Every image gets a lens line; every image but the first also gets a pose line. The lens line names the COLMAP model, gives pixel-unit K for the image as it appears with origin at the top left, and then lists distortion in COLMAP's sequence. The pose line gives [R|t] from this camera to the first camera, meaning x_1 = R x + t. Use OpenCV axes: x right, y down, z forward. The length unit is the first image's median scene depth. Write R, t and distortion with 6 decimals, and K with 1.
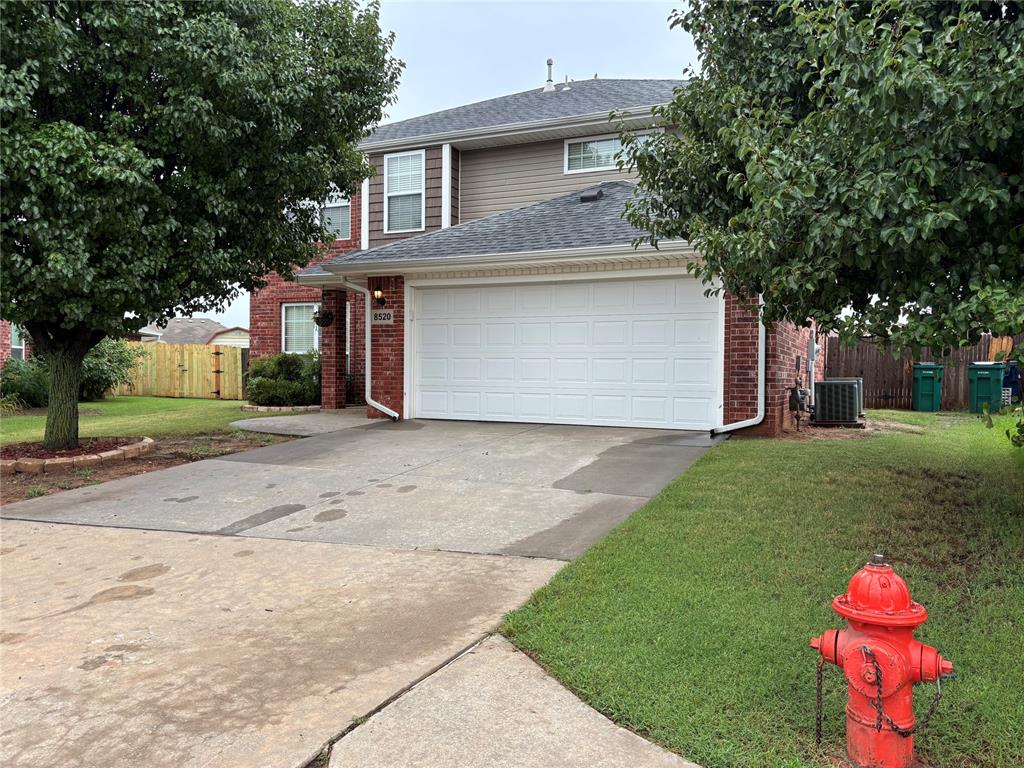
lens RADIAL K [[783.7, 0, 512.0], [0, 783.7, 384.0], [0, 0, 1]] dist [-0.002770, -0.004162]
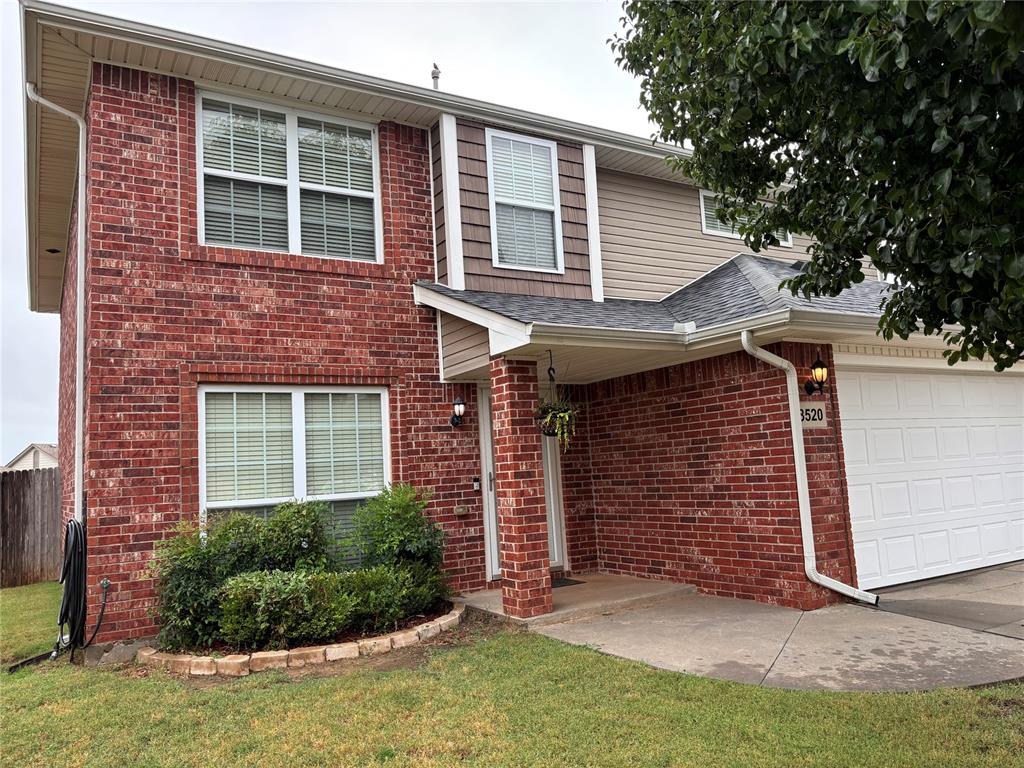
lens RADIAL K [[783.7, 0, 512.0], [0, 783.7, 384.0], [0, 0, 1]] dist [-0.002770, -0.004162]
pose [[0.567701, 0.056924, 0.821264, -0.736886], [0.073888, 0.990057, -0.119699, -0.057195], [-0.819912, 0.128635, 0.557850, 0.864077]]
